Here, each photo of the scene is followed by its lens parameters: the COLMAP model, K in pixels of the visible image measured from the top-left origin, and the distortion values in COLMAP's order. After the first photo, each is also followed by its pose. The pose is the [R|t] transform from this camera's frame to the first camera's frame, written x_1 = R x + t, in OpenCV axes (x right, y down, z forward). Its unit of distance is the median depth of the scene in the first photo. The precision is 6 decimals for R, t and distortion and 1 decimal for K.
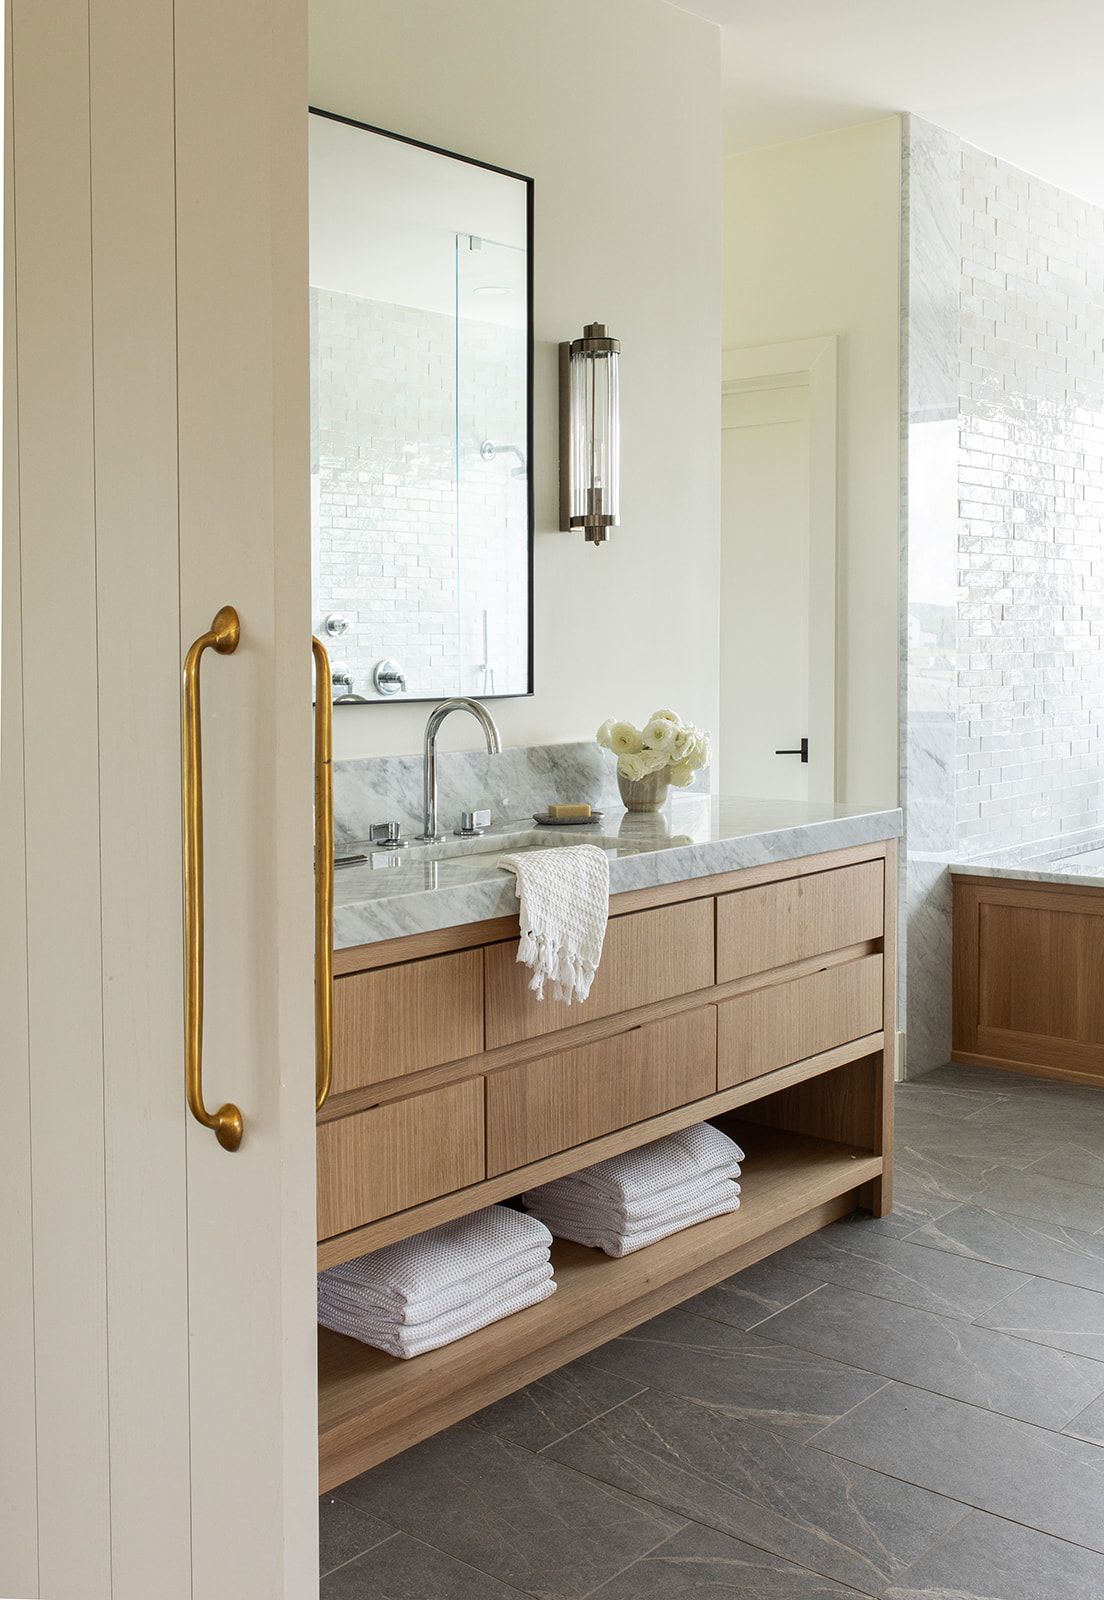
lens RADIAL K [[1626.5, 0, 550.1], [0, 1626.5, 733.5], [0, 0, 1]] dist [-0.018036, -0.006164]
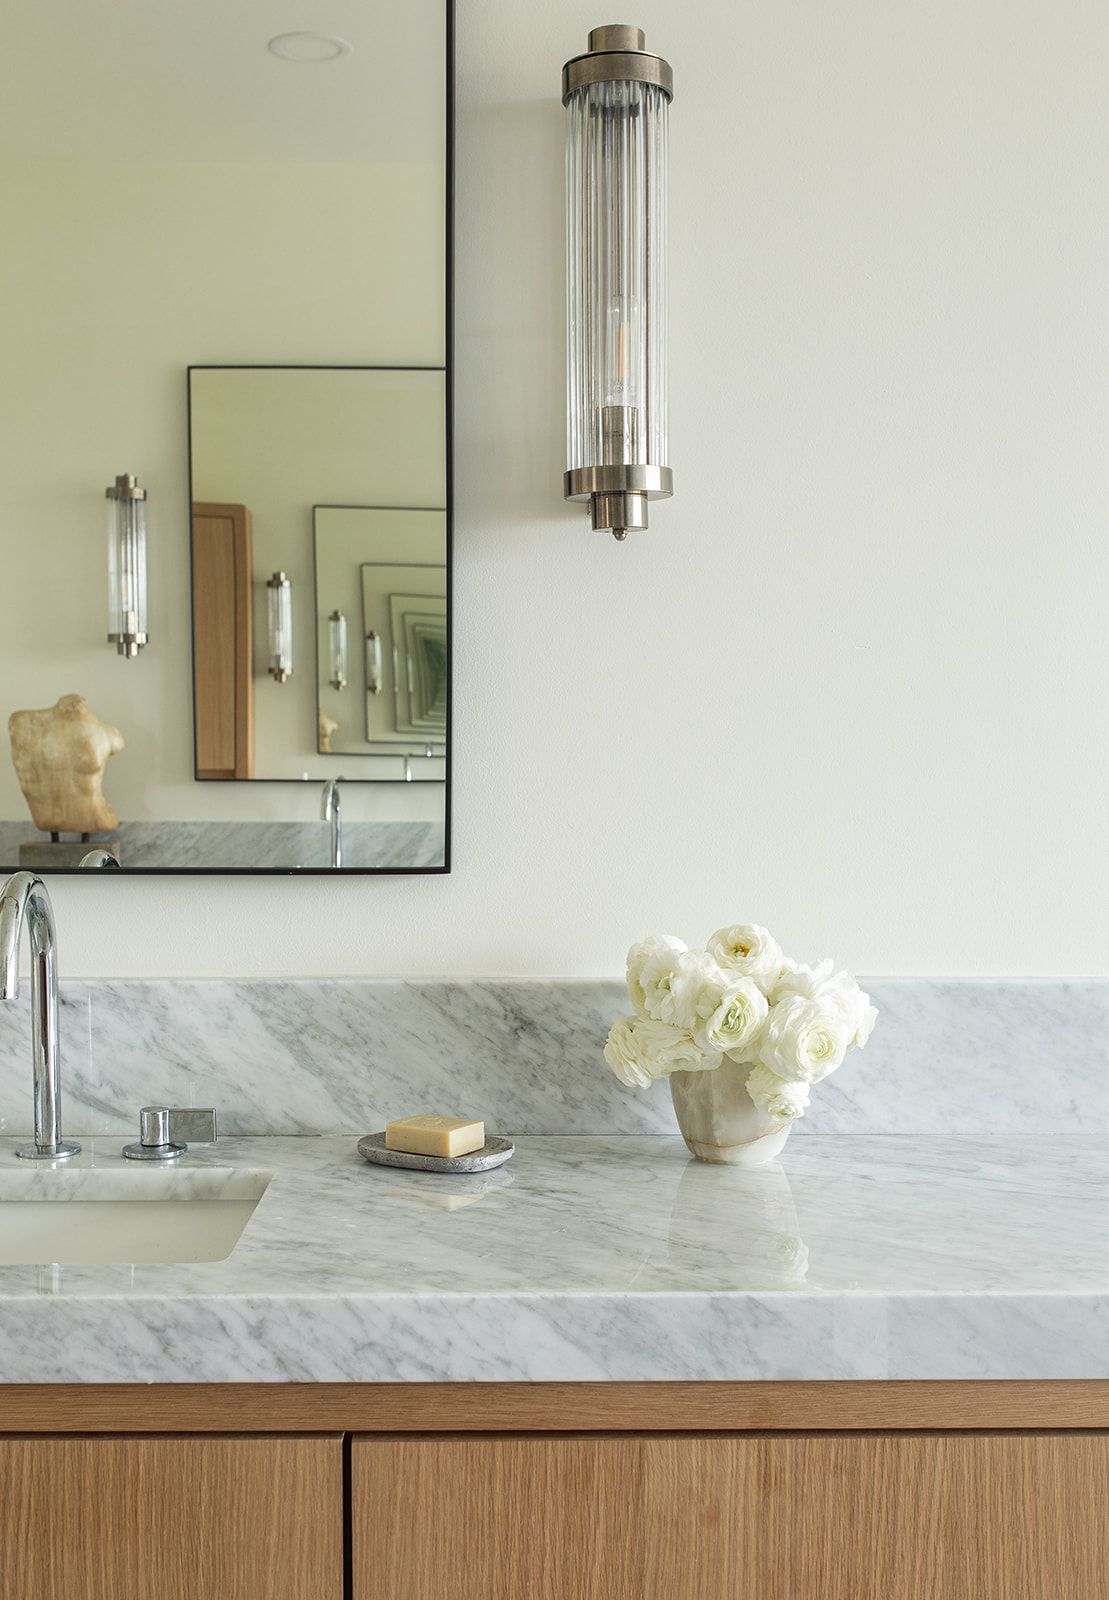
lens RADIAL K [[1852.5, 0, 556.2], [0, 1852.5, 830.9], [0, 0, 1]] dist [-0.010317, 0.002488]
pose [[0.661269, 0.046182, -0.748726, 0.453897], [-0.050490, 0.998580, 0.017001, -0.051490], [0.748448, 0.026561, 0.662662, 0.753771]]
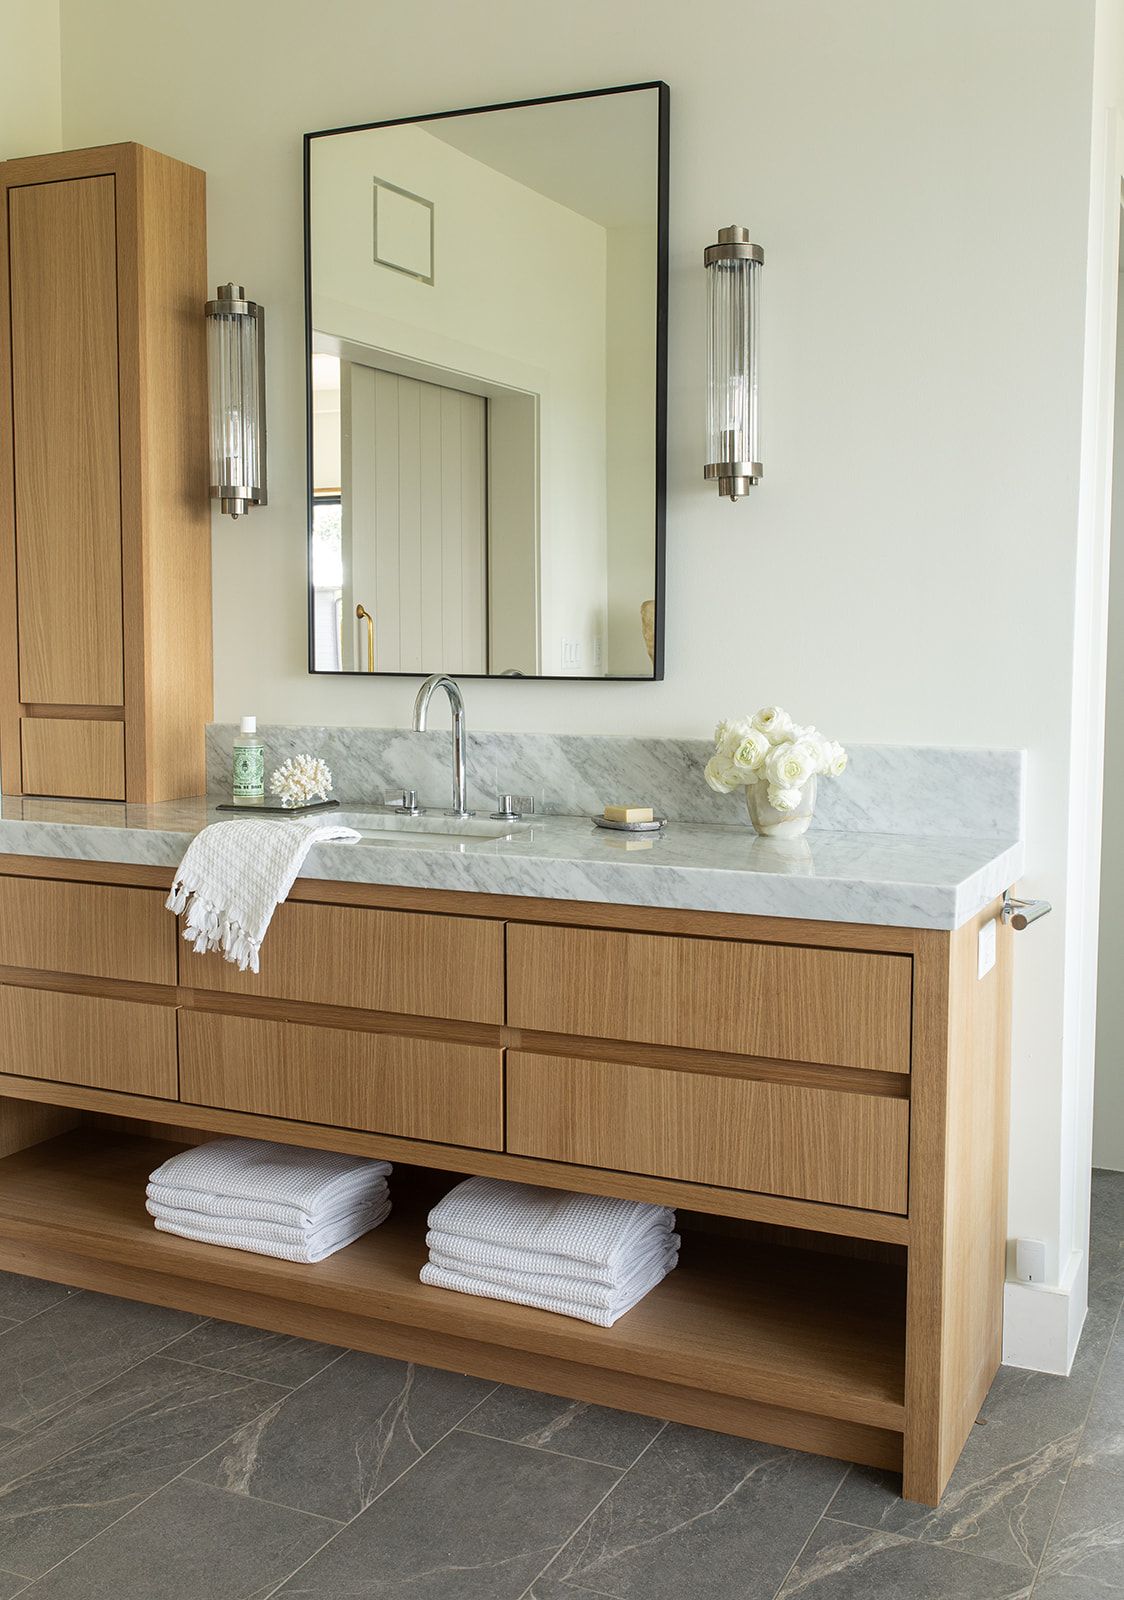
lens RADIAL K [[1636.2, 0, 564.5], [0, 1636.2, 761.1], [0, 0, 1]] dist [-0.002461, -0.011526]
pose [[0.261464, 0.087753, -0.961216, 0.925730], [-0.060578, 0.995387, 0.074395, -0.047962], [0.963310, 0.038777, 0.265574, 0.808140]]
